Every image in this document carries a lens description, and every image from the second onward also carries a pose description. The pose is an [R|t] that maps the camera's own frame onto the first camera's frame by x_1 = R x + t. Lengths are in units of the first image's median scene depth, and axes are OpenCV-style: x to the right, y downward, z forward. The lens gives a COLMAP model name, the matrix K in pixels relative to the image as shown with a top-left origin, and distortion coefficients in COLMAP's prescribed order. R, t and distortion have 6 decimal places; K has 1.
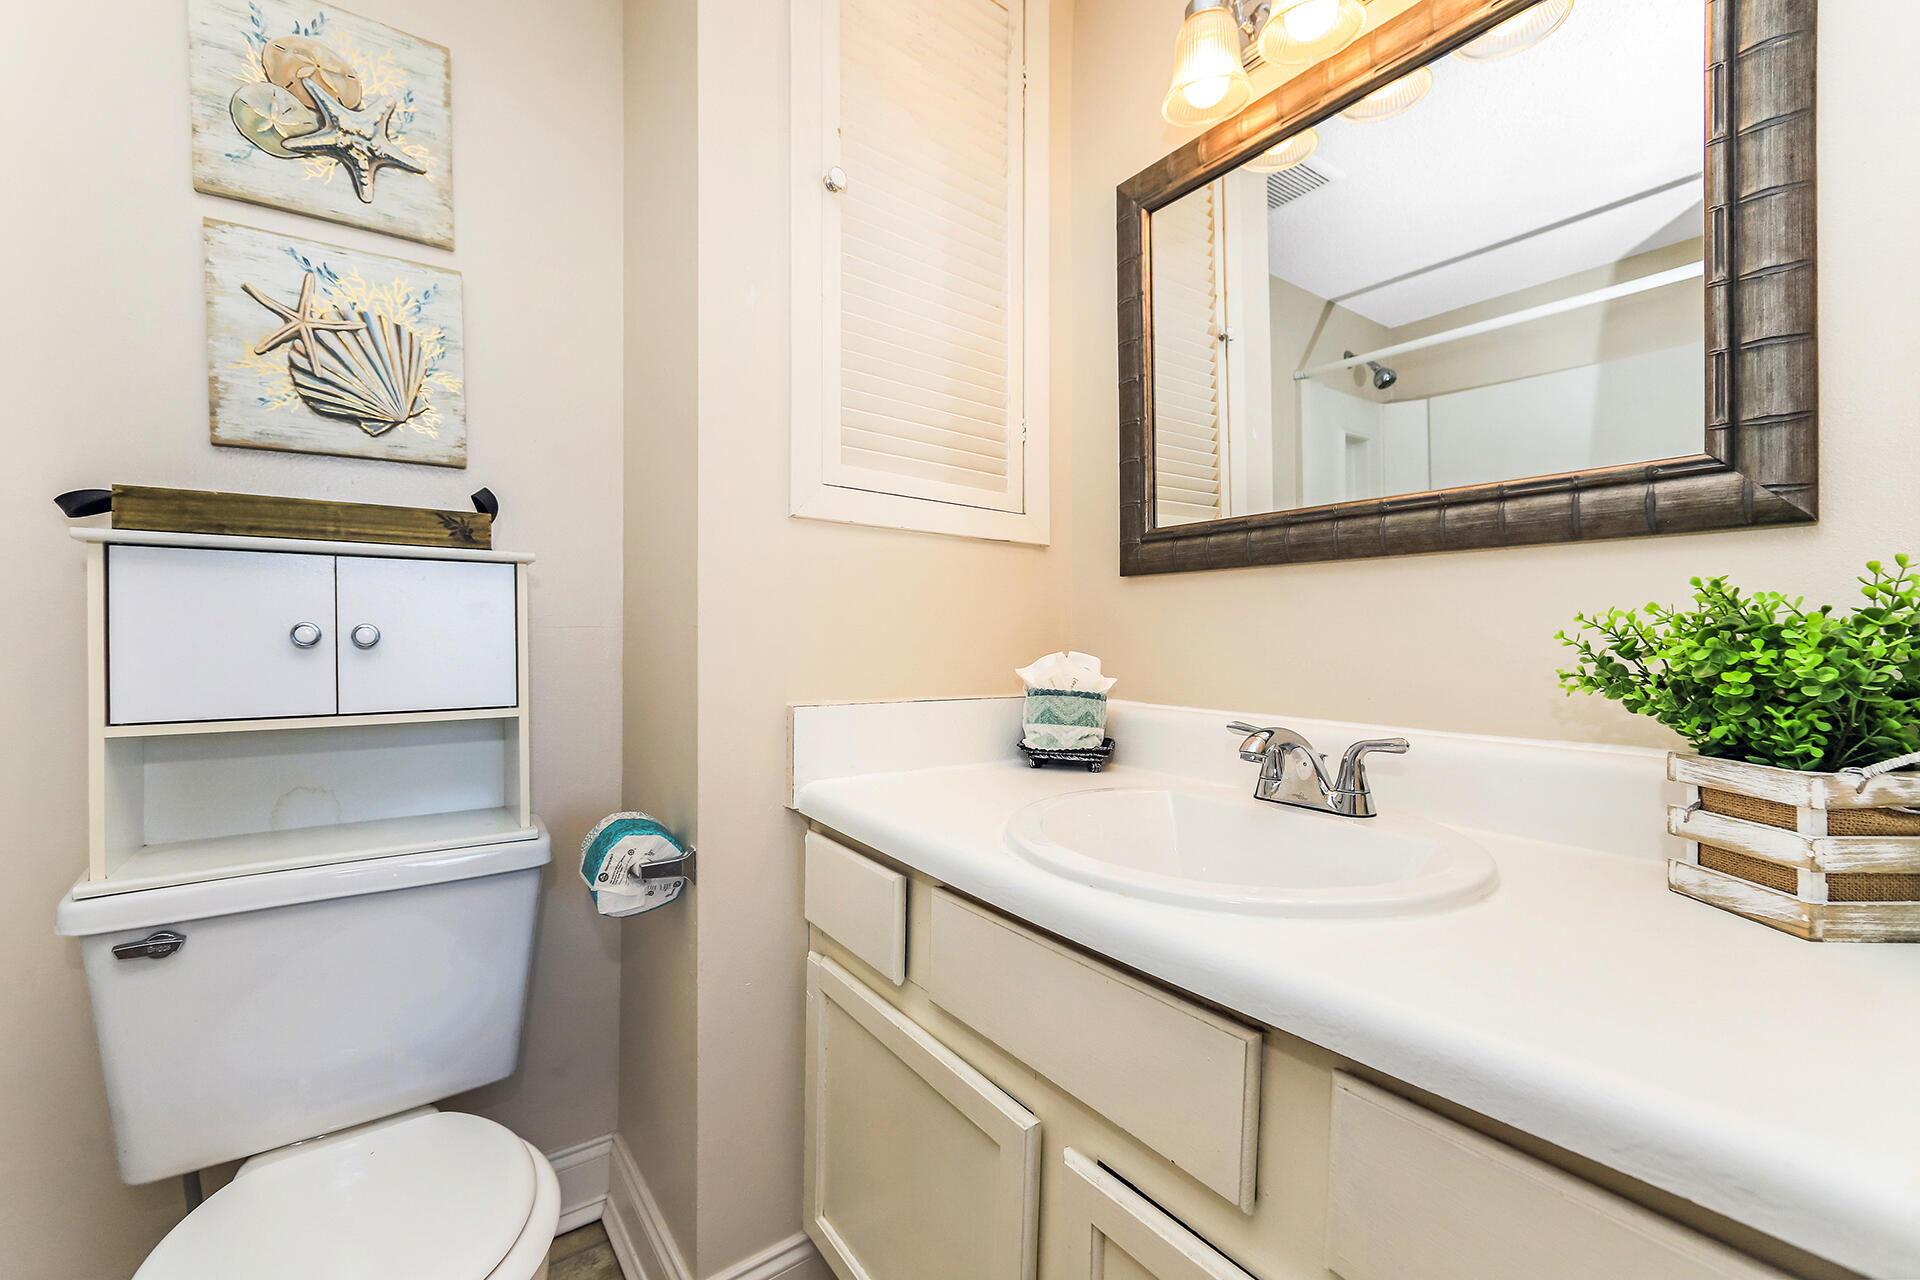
lens RADIAL K [[764.3, 0, 949.8], [0, 764.3, 654.5], [0, 0, 1]] dist [-0.008835, 0.002851]
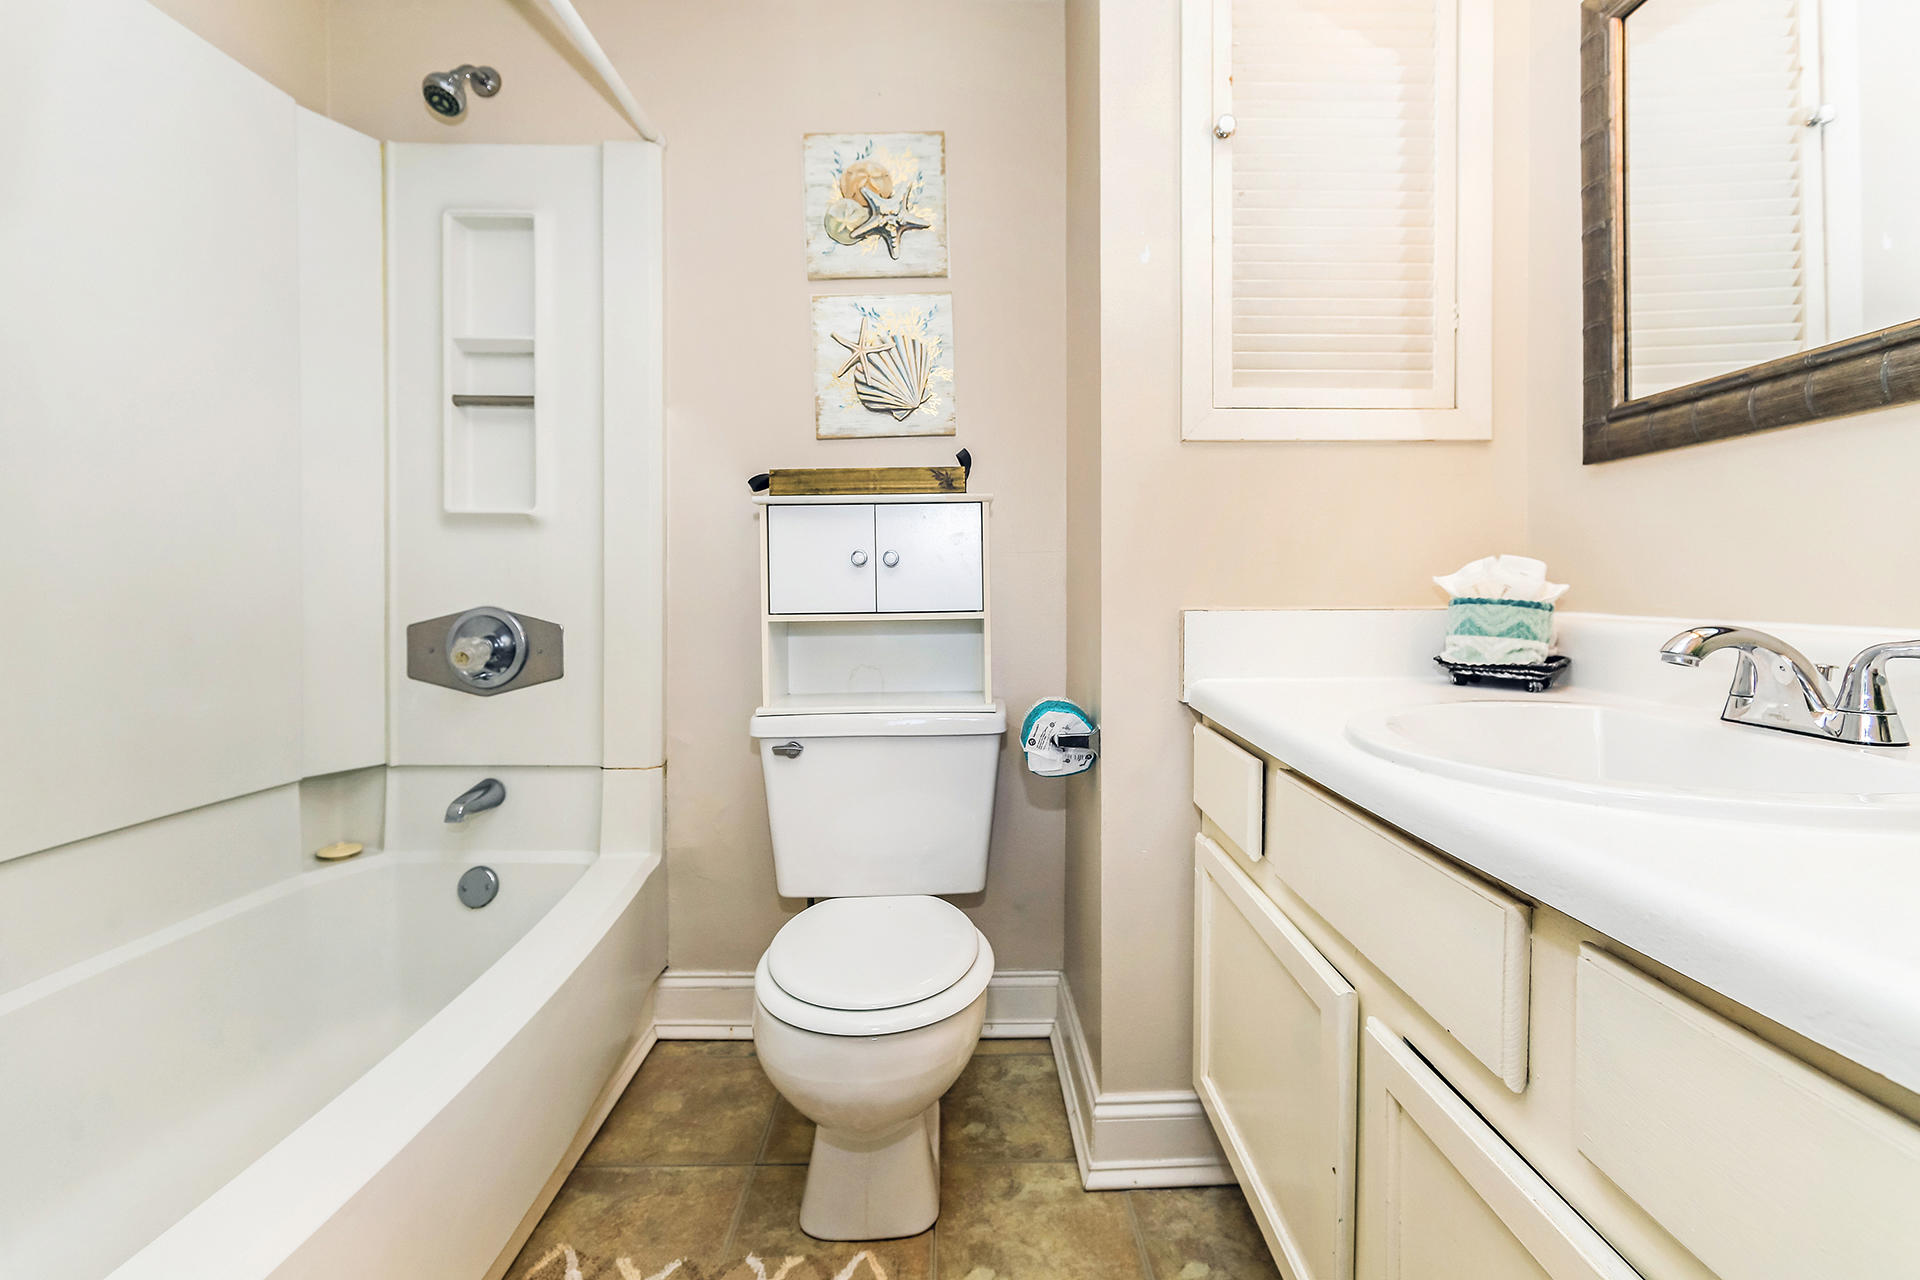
lens RADIAL K [[764.3, 0, 950.9], [0, 764.3, 597.9], [0, 0, 1]] dist [-0.008835, 0.002851]
pose [[0.800978, -0.001317, -0.598693, 0.187737], [-0.000356, 0.999996, -0.002676, 0.051740], [0.598694, 0.002356, 0.800974, -0.096322]]
